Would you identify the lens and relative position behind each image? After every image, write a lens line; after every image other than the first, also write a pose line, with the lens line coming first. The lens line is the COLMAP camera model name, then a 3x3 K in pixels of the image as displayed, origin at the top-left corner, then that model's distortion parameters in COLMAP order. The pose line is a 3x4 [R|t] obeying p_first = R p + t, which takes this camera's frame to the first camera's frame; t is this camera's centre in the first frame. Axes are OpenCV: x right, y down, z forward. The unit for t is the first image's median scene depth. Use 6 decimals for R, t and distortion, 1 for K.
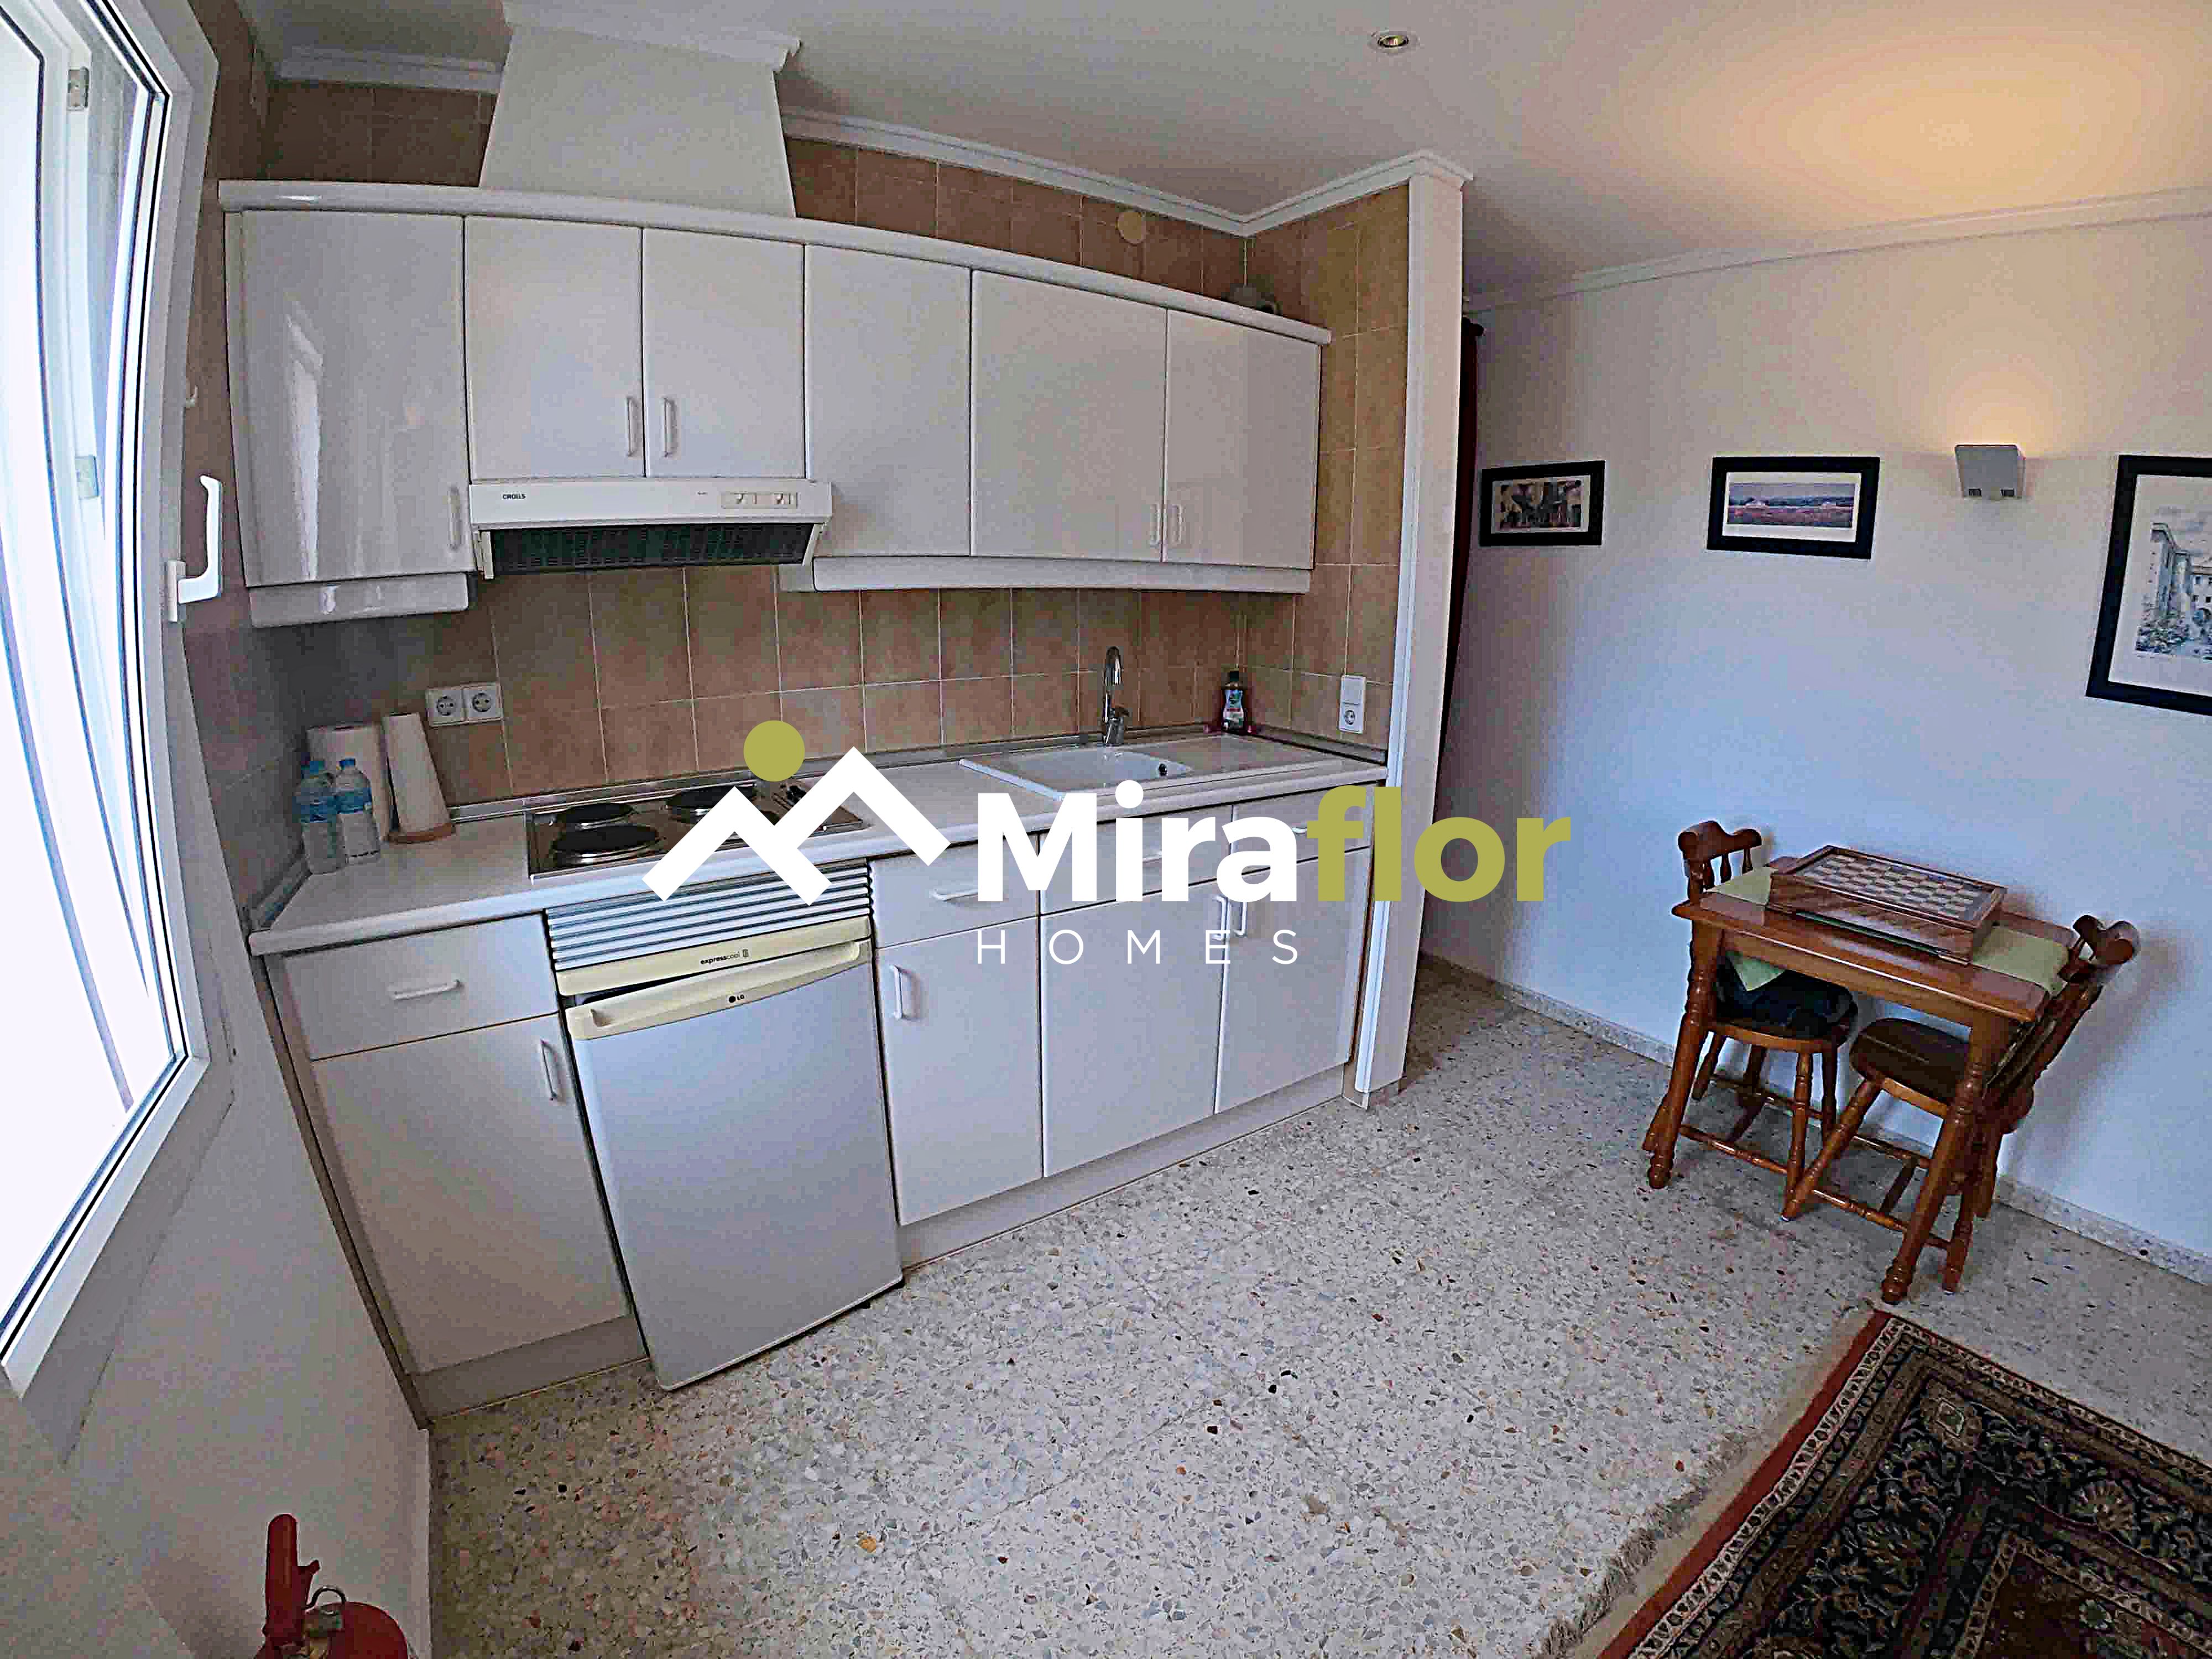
lens RADIAL K [[1036.7, 0, 1083.9], [0, 1036.7, 827.0], [0, 0, 1]] dist [-0.151286, 0.022468]
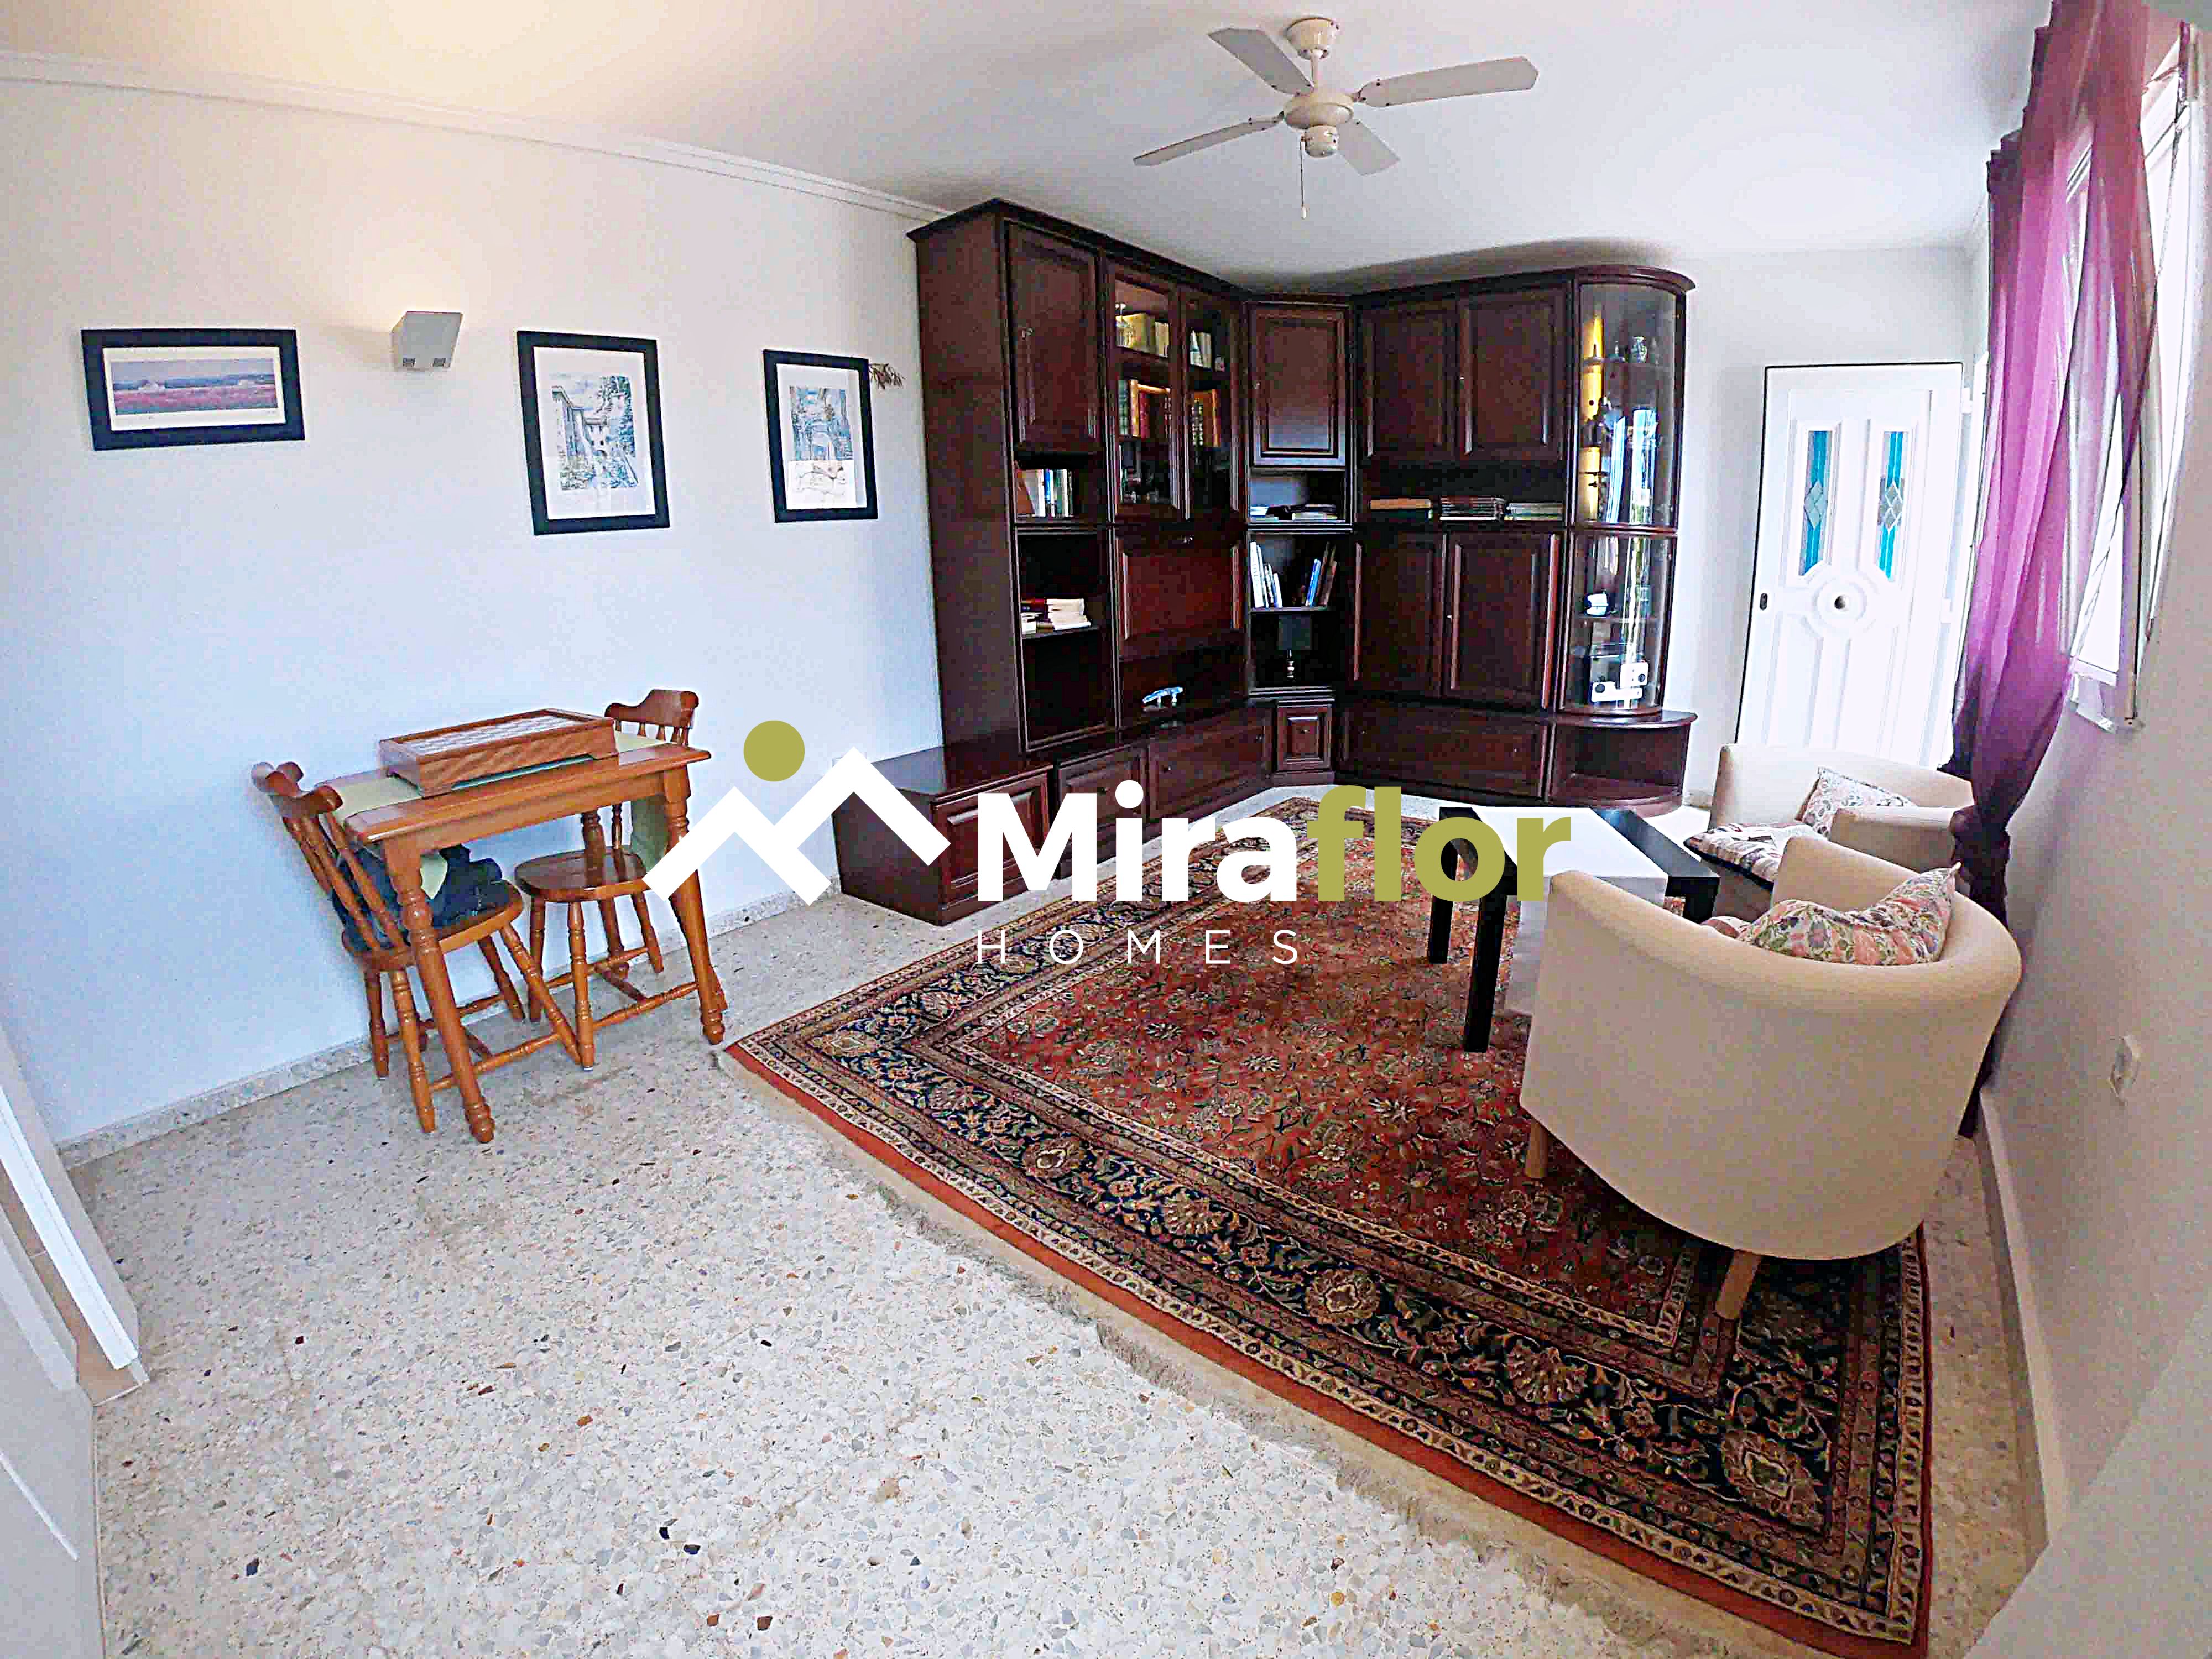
lens RADIAL K [[1036.7, 0, 1083.9], [0, 1036.7, 827.0], [0, 0, 1]] dist [-0.151286, 0.022468]
pose [[-0.310743, -0.230382, 0.922151, -0.384116], [0.301735, 0.896088, 0.325549, -0.002674], [-0.901330, 0.379407, -0.208939, 0.728773]]
